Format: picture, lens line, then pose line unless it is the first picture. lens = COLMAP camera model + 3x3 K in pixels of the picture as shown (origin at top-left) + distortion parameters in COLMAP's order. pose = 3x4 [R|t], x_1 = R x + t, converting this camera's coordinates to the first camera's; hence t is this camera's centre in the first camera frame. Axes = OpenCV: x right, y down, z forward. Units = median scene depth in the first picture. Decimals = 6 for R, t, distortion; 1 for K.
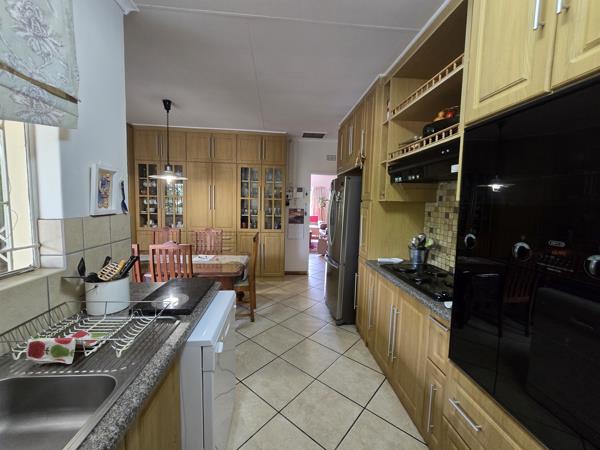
lens RADIAL K [[245.0, 0, 299.1], [0, 245.0, 221.1], [0, 0, 1]] dist [-0.003462, 0.001150]
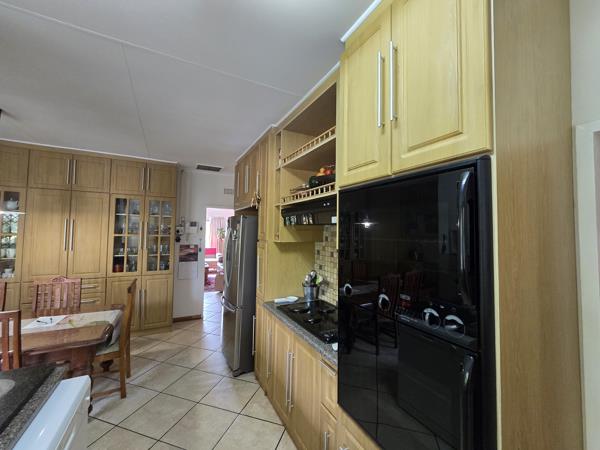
lens RADIAL K [[245.0, 0, 300.3], [0, 245.0, 220.9], [0, 0, 1]] dist [-0.003462, 0.001150]
pose [[0.919680, 0.007264, 0.392600, 0.023491], [0.037499, 0.993635, -0.106227, -0.054607], [-0.390873, 0.112417, 0.913554, 0.009396]]
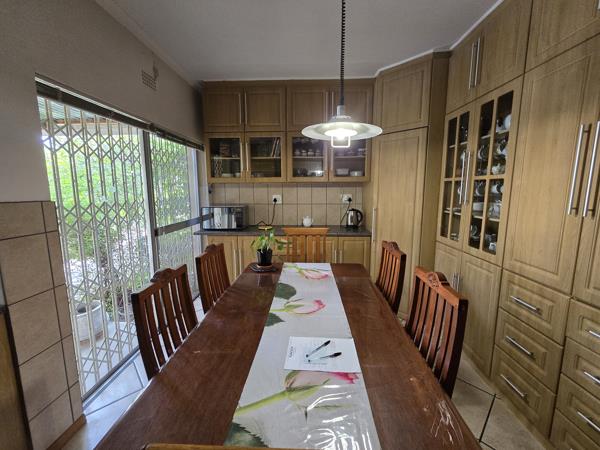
lens RADIAL K [[245.0, 0, 297.5], [0, 245.0, 222.5], [0, 0, 1]] dist [-0.003462, 0.001150]
pose [[-0.135587, 0.111332, -0.984490, -0.072773], [-0.098319, 0.987250, 0.125185, -0.074237], [0.985875, 0.113767, -0.122912, 1.294770]]
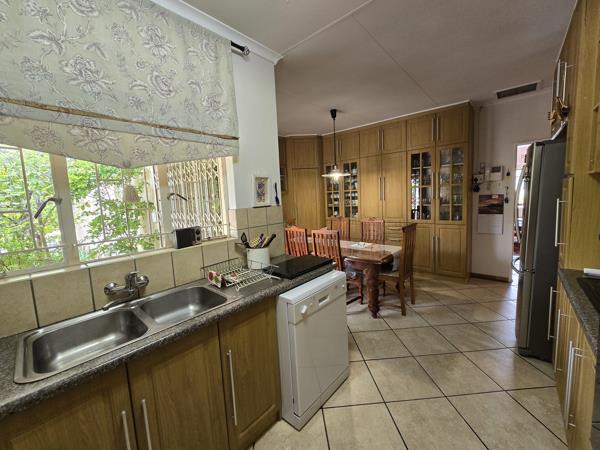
lens RADIAL K [[245.0, 0, 298.8], [0, 245.0, 221.2], [0, 0, 1]] dist [-0.003462, 0.001150]
pose [[0.688345, 0.016819, -0.725188, 0.269771], [0.006664, 0.999542, 0.029507, 0.012798], [0.725353, -0.025144, 0.687918, 0.061777]]
